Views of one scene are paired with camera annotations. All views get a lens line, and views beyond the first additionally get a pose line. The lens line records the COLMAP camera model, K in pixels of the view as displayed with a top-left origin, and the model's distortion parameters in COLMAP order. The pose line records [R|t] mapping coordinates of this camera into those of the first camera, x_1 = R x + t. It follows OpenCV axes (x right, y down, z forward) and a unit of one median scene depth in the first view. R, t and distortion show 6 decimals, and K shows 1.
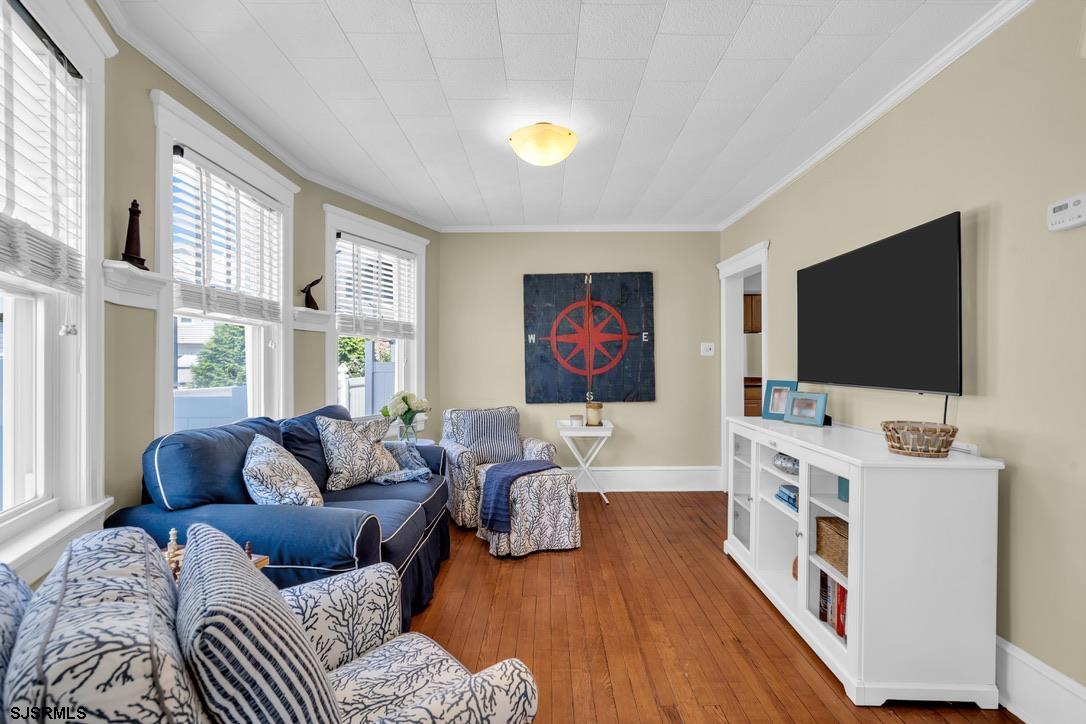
lens RADIAL K [[491.8, 0, 543.1], [0, 491.8, 370.4], [0, 0, 1]] dist [-0.009253, 0.002852]
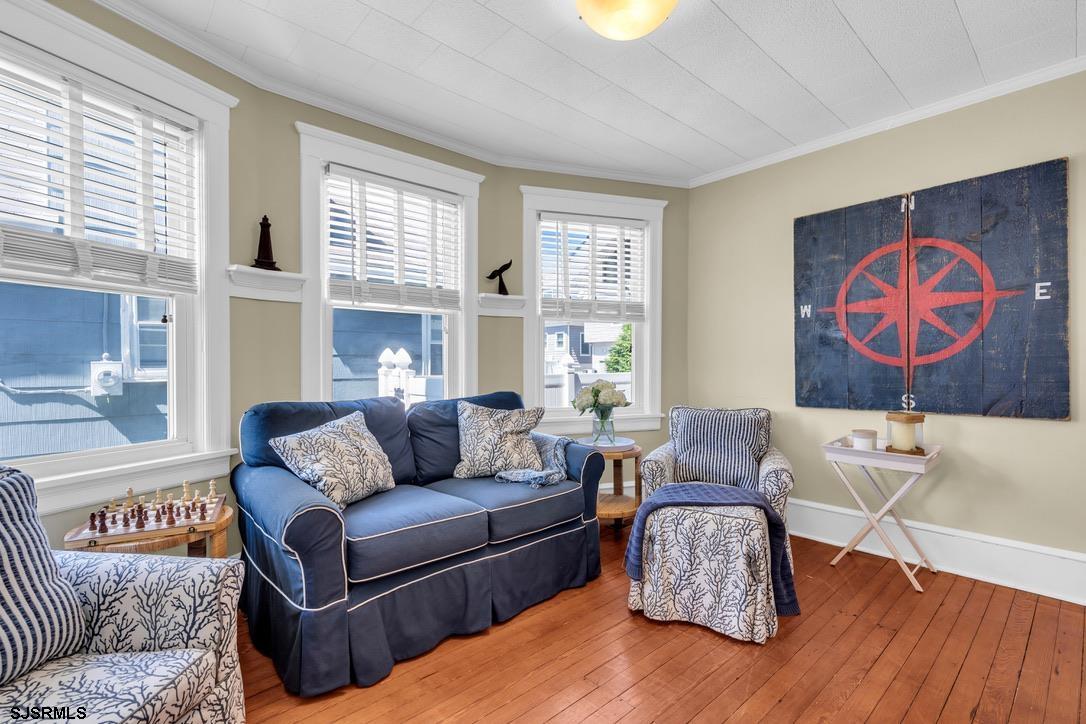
lens RADIAL K [[491.8, 0, 541.7], [0, 491.8, 371.9], [0, 0, 1]] dist [-0.009253, 0.002852]
pose [[0.671447, 0.016875, -0.740860, 0.245553], [-0.007830, 0.999846, 0.015677, 0.011914], [0.741011, -0.004726, 0.671476, 0.288194]]
